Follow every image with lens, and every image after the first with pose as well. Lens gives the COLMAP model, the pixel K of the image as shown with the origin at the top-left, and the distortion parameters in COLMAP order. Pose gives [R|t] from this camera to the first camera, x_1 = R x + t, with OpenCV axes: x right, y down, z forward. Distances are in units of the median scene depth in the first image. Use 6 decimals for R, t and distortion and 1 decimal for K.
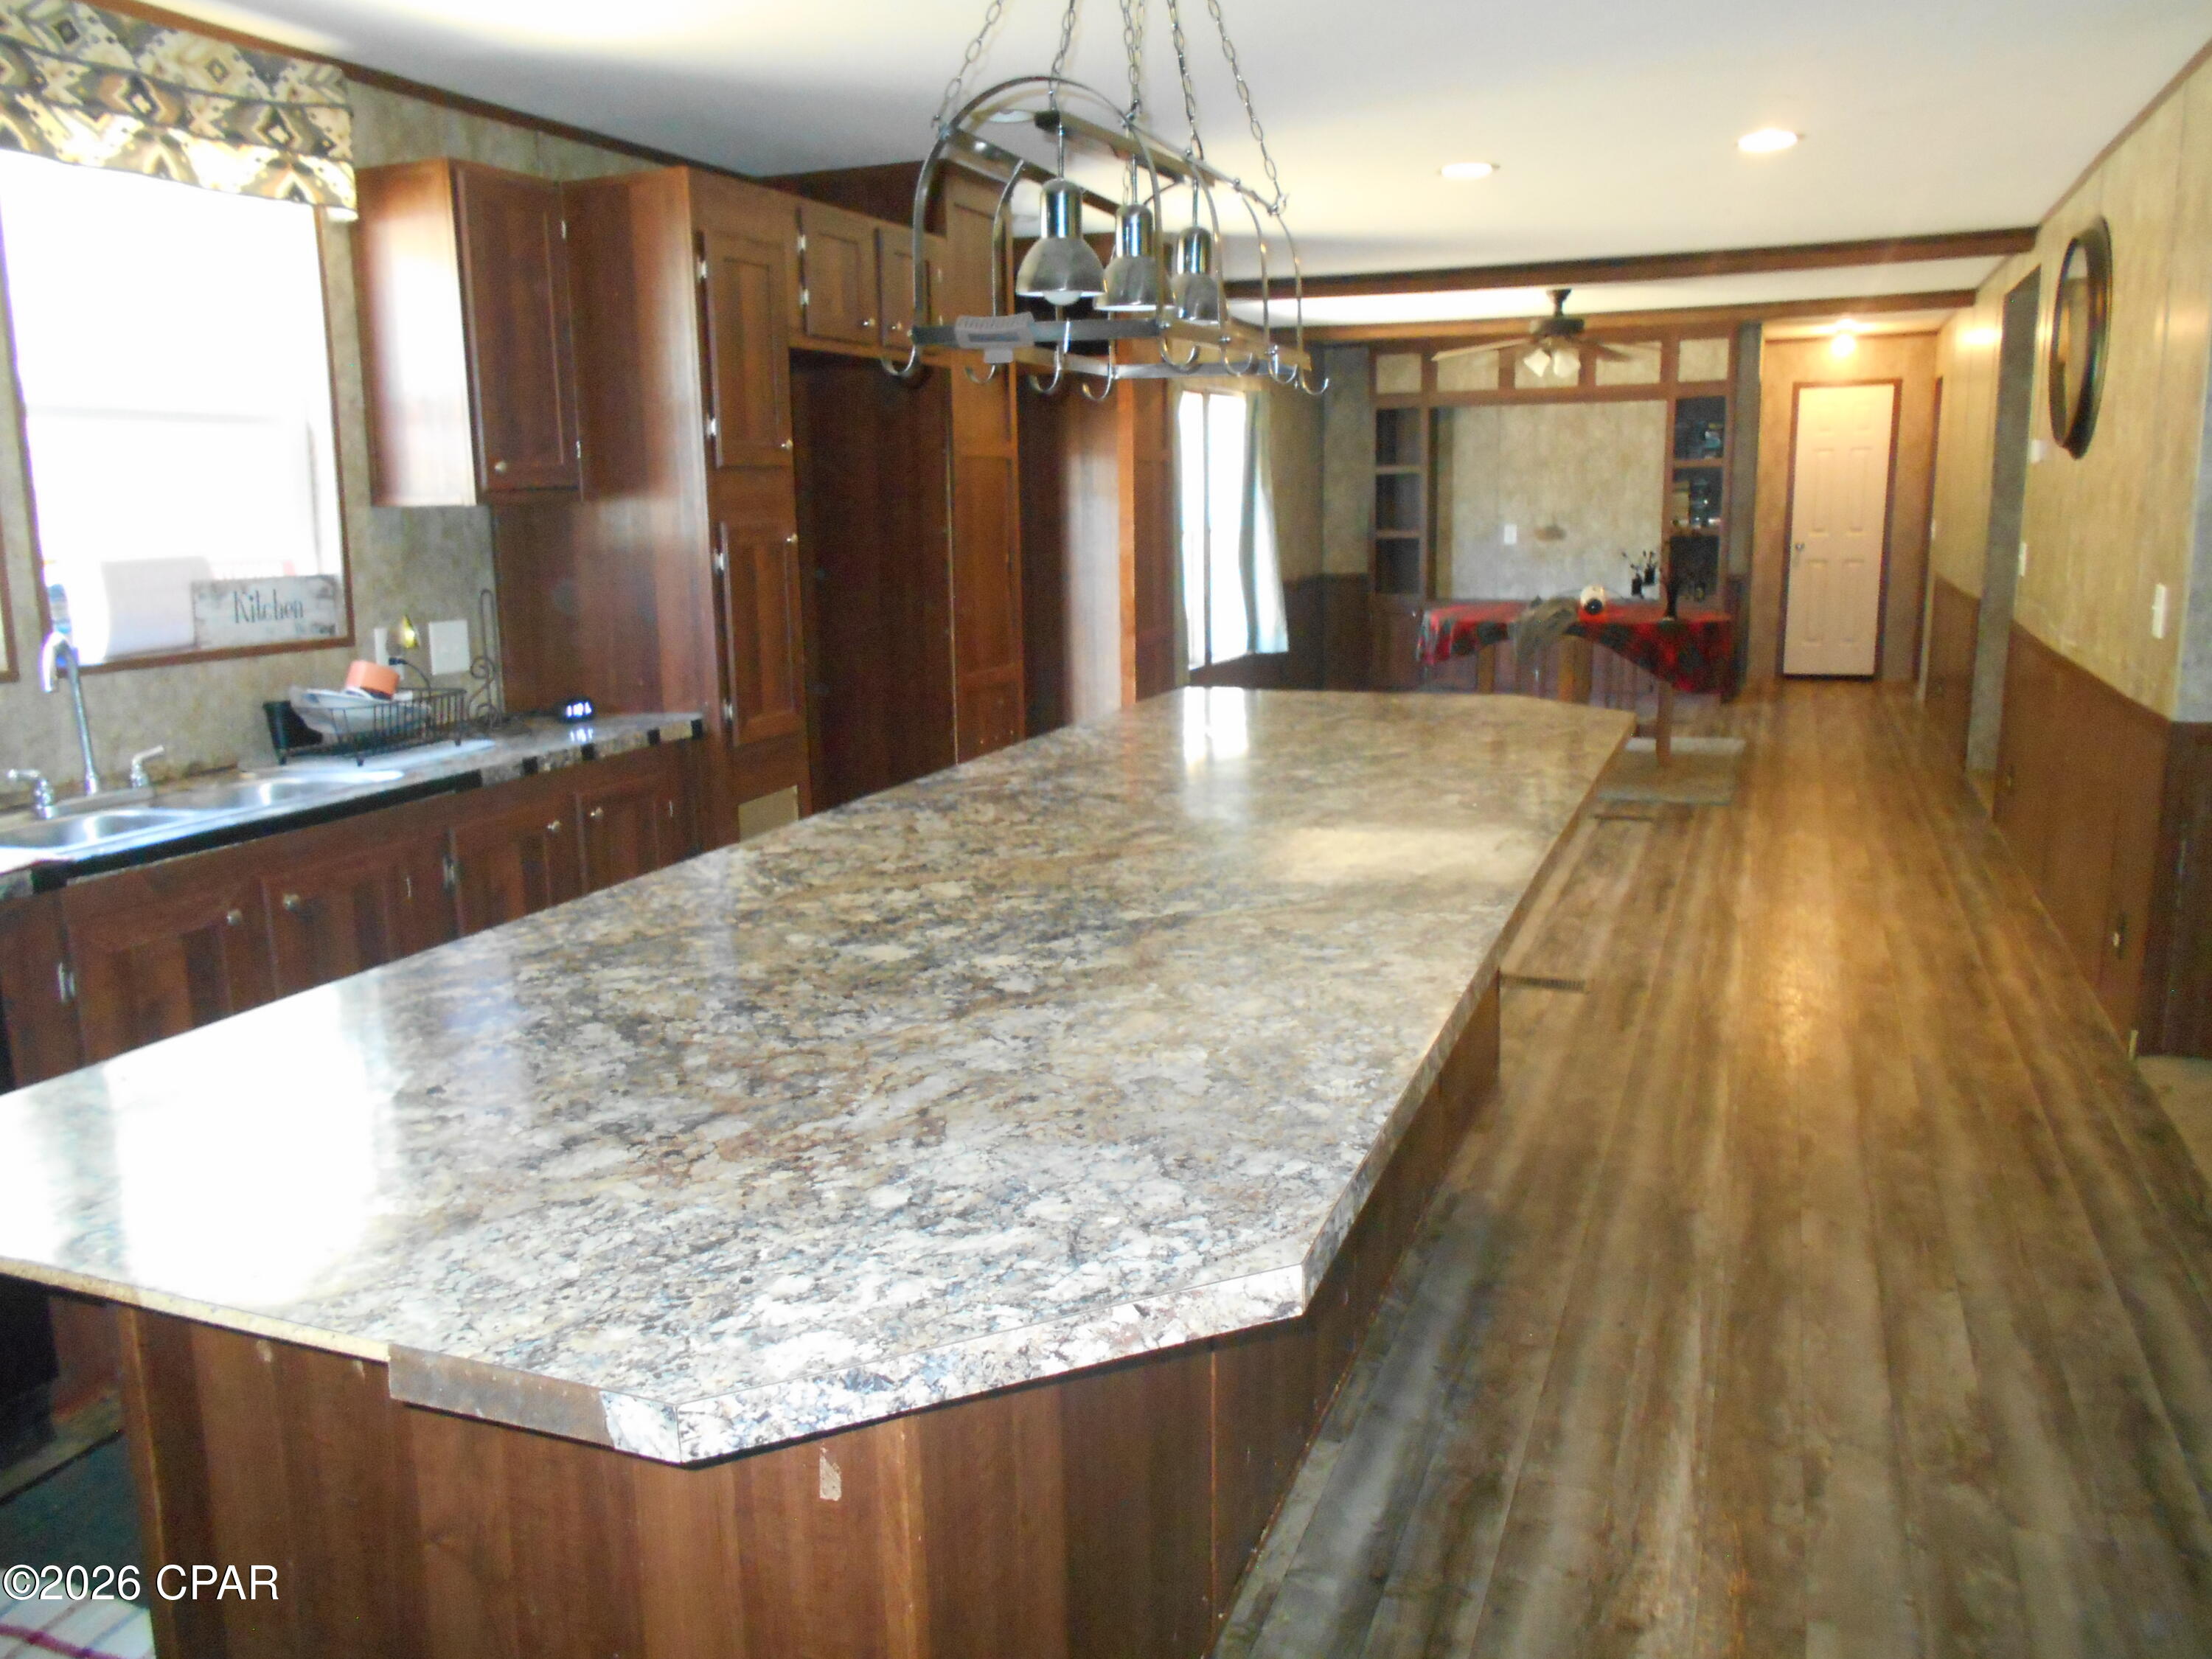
lens RADIAL K [[1698.2, 0, 1106.0], [0, 1698.2, 829.5], [0, 0, 1]] dist [-0.020897, 0.001195]
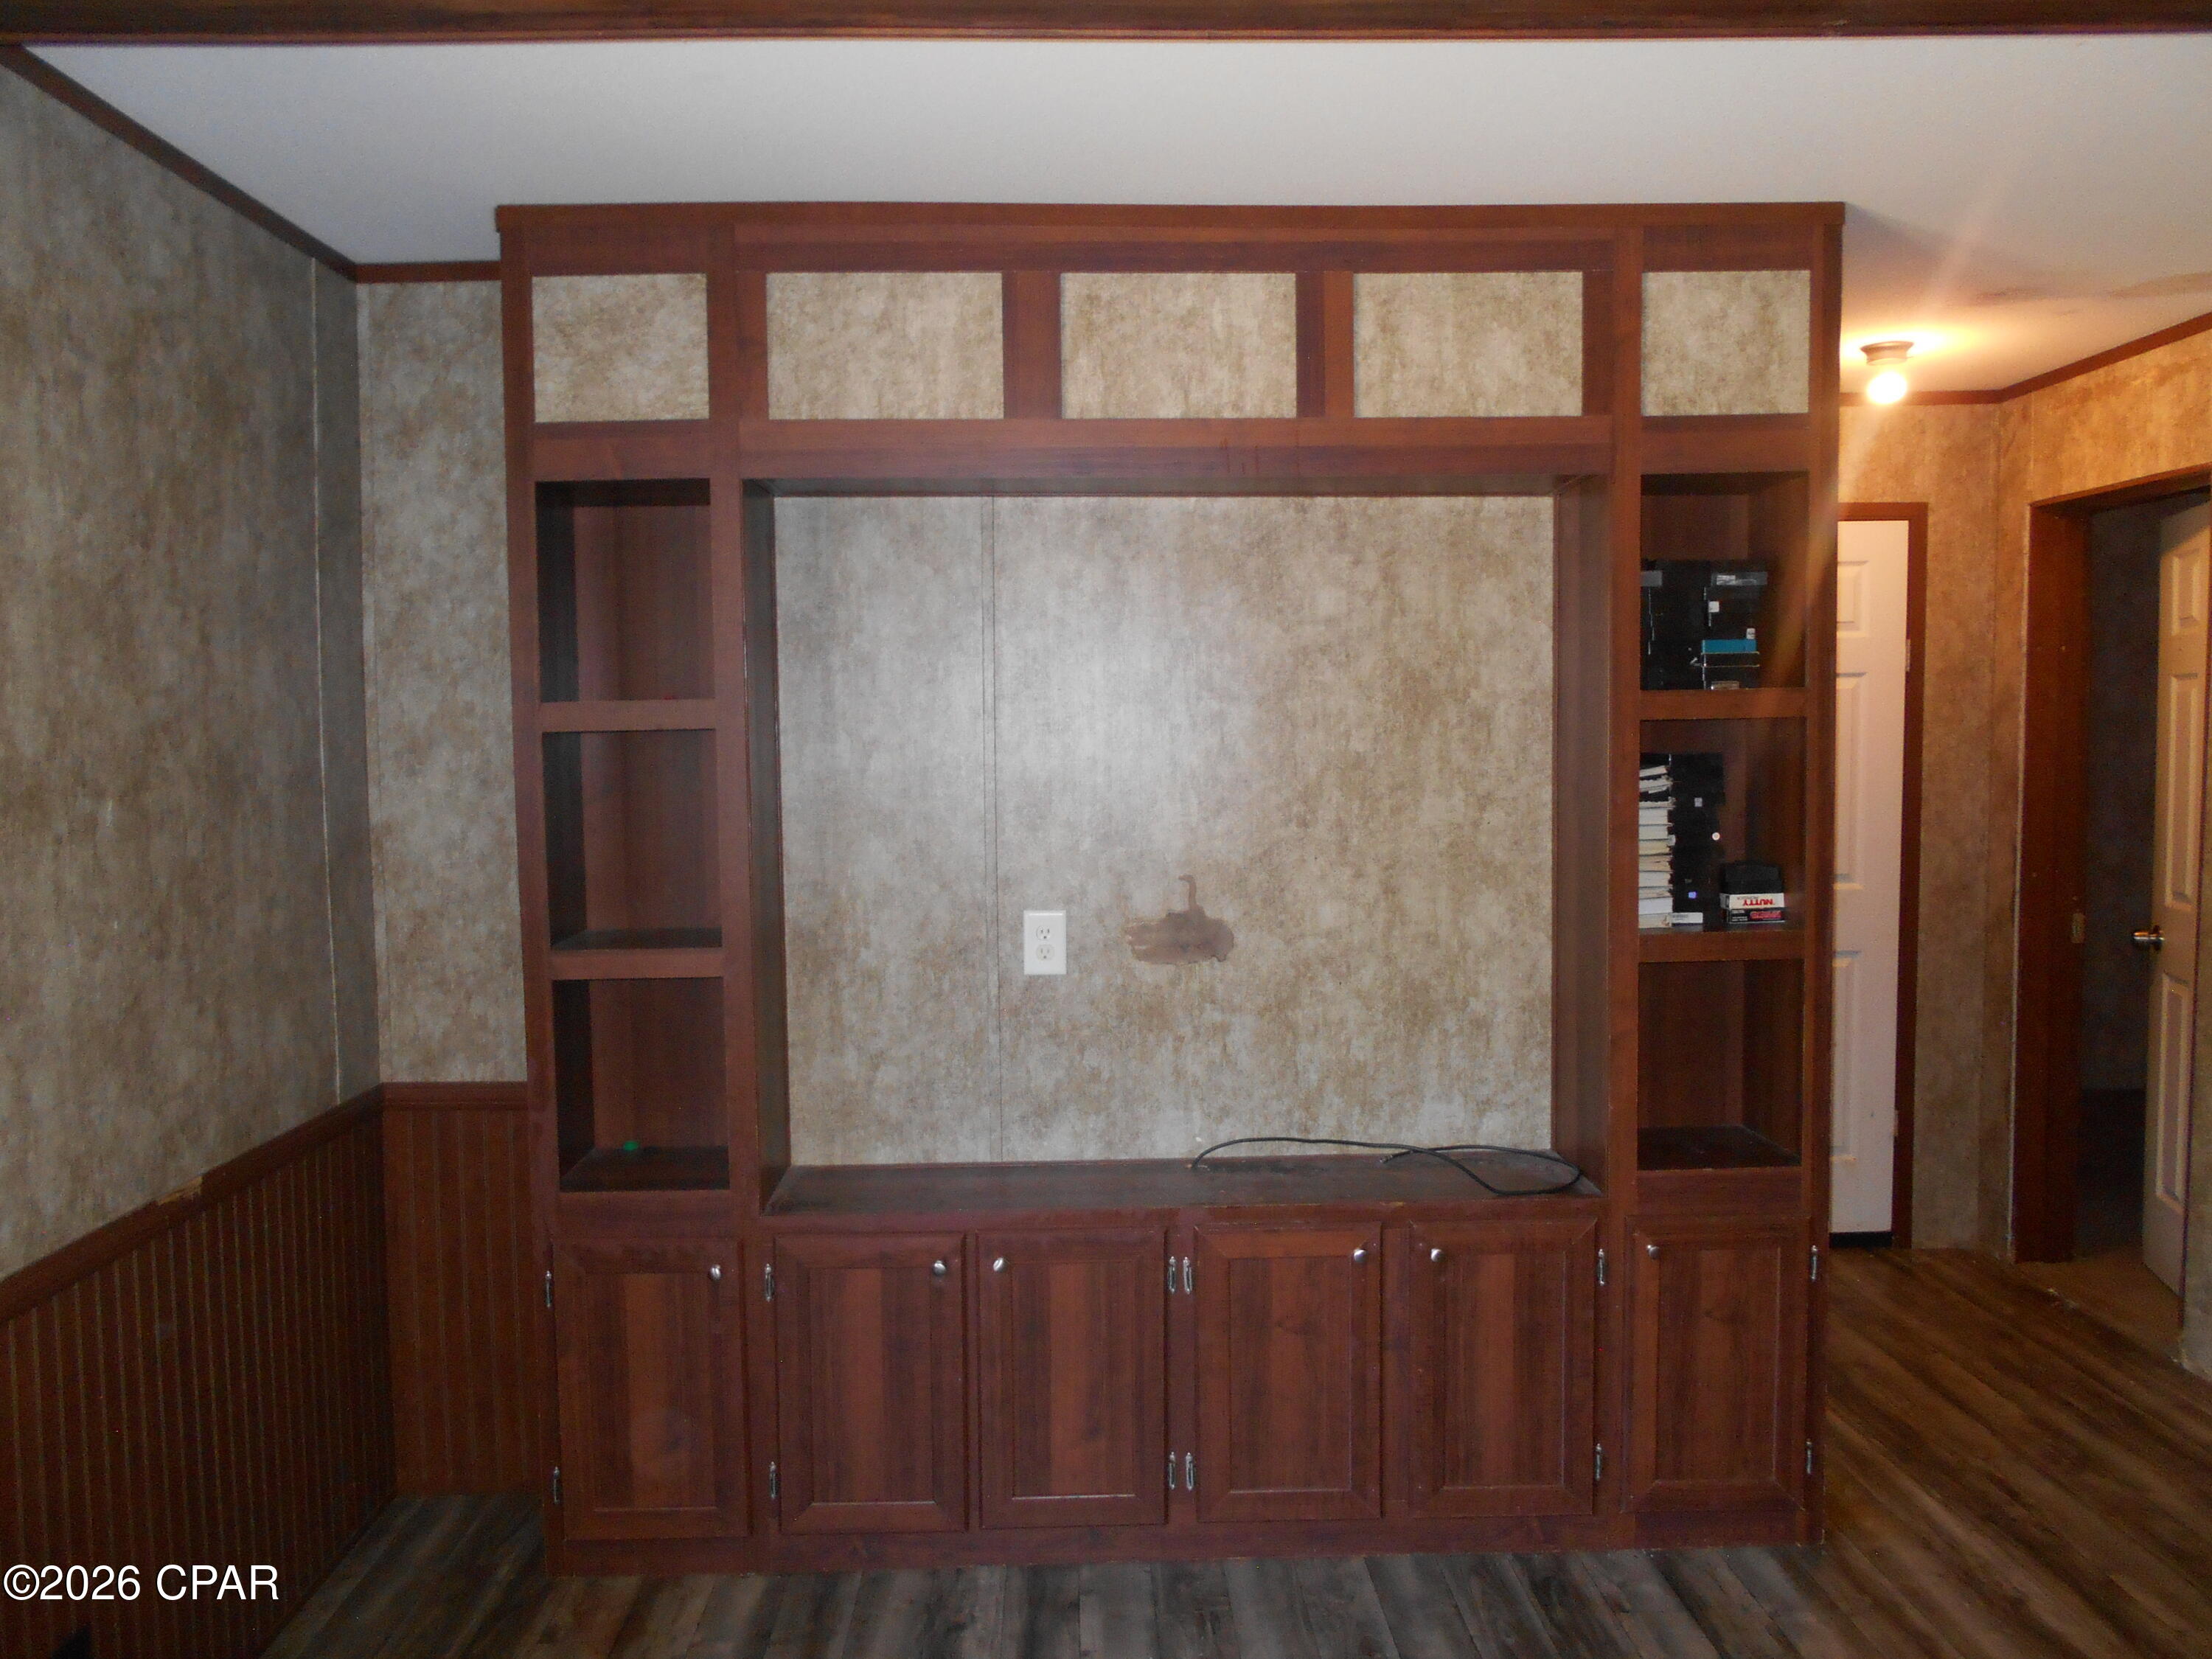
lens RADIAL K [[1771.6, 0, 1108.6], [0, 1771.6, 892.6], [0, 0, 1]] dist [-0.014364, 0.002475]
pose [[0.919994, -0.025124, 0.391127, 0.127481], [0.067090, 0.993309, -0.094000, -0.148735], [-0.386148, 0.112720, 0.915524, 0.698990]]
